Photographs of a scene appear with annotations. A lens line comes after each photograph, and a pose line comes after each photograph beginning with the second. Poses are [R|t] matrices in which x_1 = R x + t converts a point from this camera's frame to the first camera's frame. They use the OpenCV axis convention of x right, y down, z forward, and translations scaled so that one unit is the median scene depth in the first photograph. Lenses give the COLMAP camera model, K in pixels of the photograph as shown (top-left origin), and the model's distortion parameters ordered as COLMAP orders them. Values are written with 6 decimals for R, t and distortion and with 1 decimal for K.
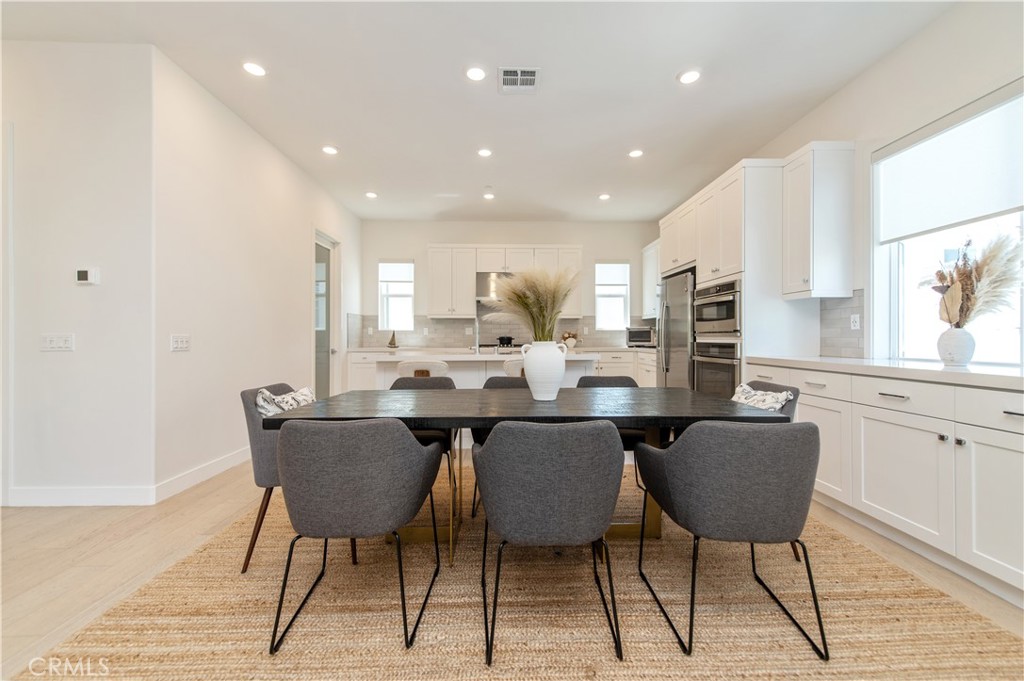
lens RADIAL K [[398.8, 0, 517.0], [0, 398.8, 338.7], [0, 0, 1]] dist [0.012593, -0.000435]
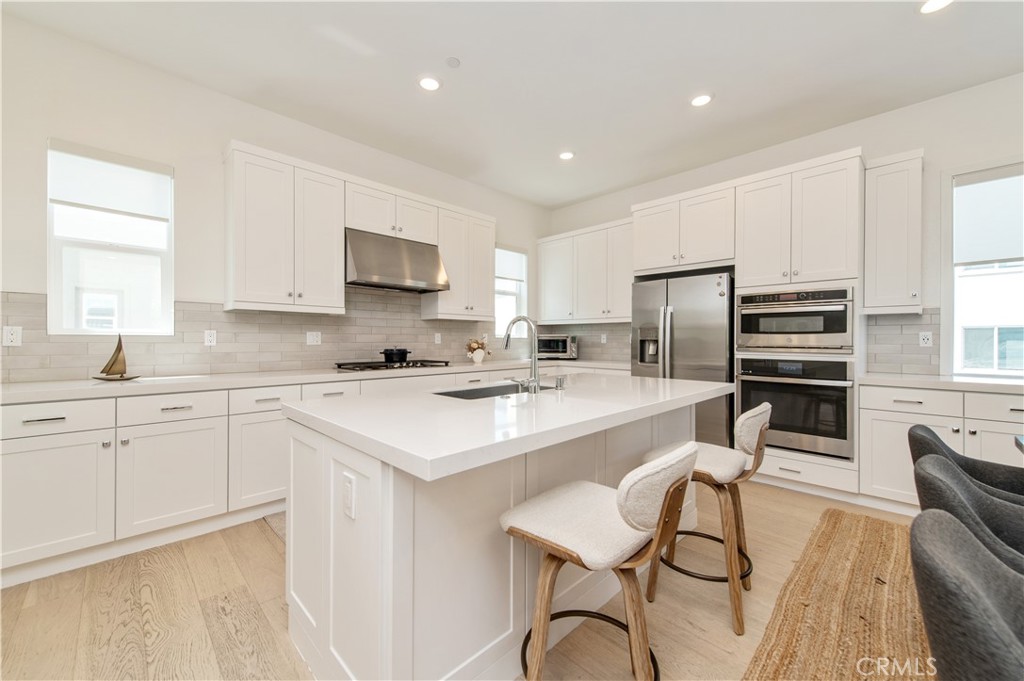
lens RADIAL K [[398.8, 0, 511.3], [0, 398.8, 340.6], [0, 0, 1]] dist [0.012593, -0.000435]
pose [[0.735756, 0.001854, 0.677244, -0.297579], [-0.002402, 0.999997, -0.000128, -0.016809], [-0.677242, -0.001533, 0.735759, 0.464068]]
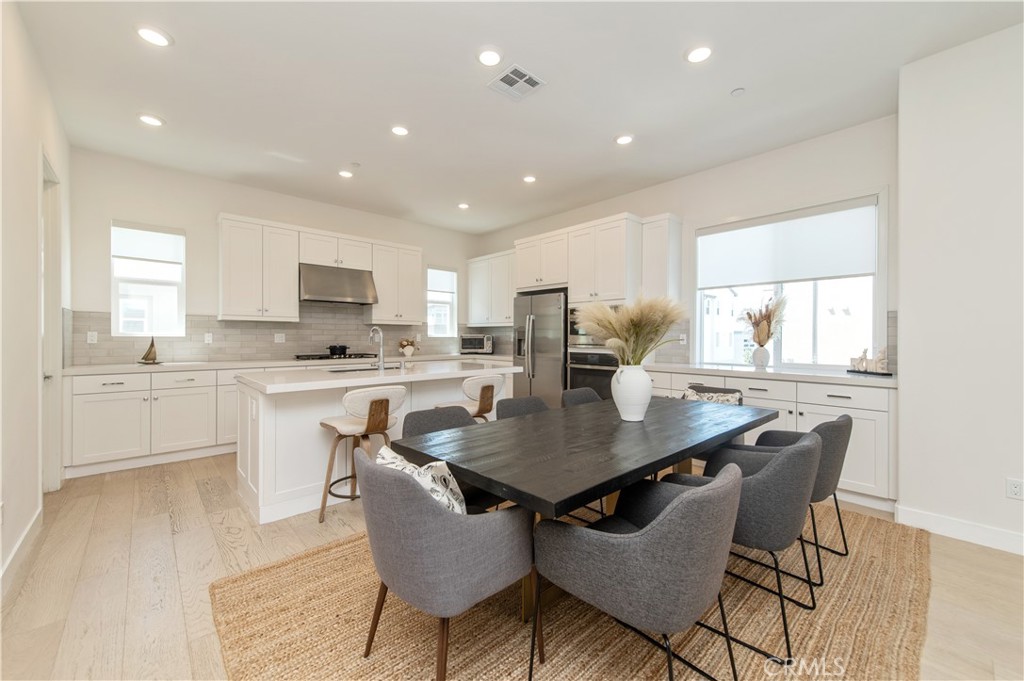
lens RADIAL K [[398.8, 0, 512.6], [0, 398.8, 338.3], [0, 0, 1]] dist [0.012593, -0.000435]
pose [[0.758870, 0.001961, 0.651239, -0.294211], [-0.003377, 0.999994, 0.000924, -0.021350], [-0.651233, -0.002900, 0.758872, 0.138234]]
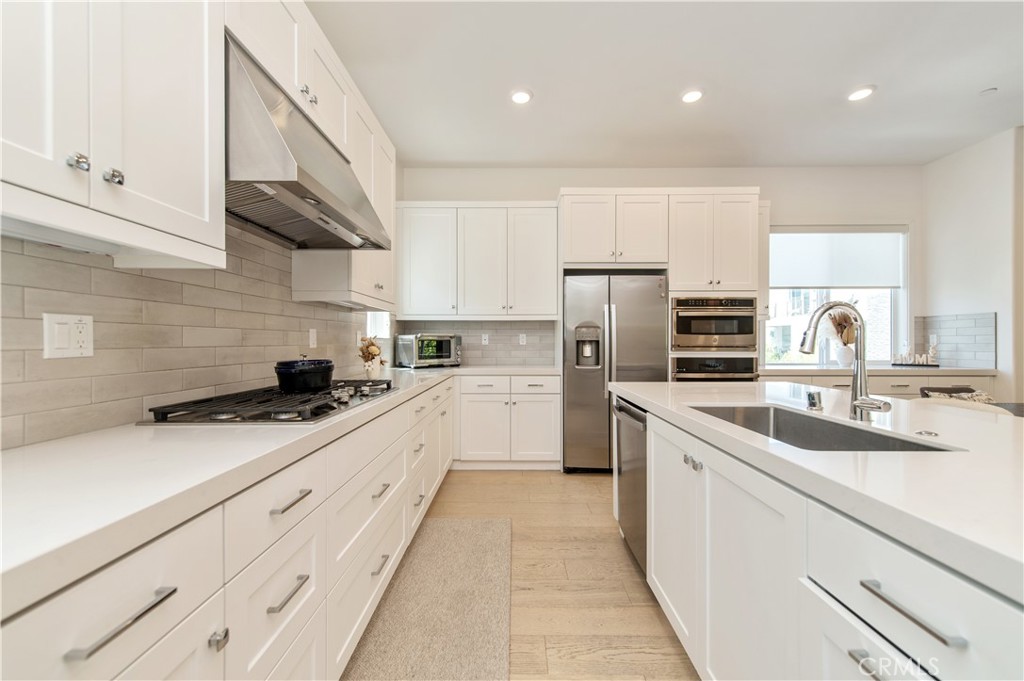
lens RADIAL K [[398.8, 0, 513.7], [0, 398.8, 343.6], [0, 0, 1]] dist [0.012593, -0.000435]
pose [[0.042173, -0.003053, 0.999106, -0.286400], [0.002782, 0.999992, 0.002938, -0.016226], [-0.999106, 0.002655, 0.042181, 0.855502]]
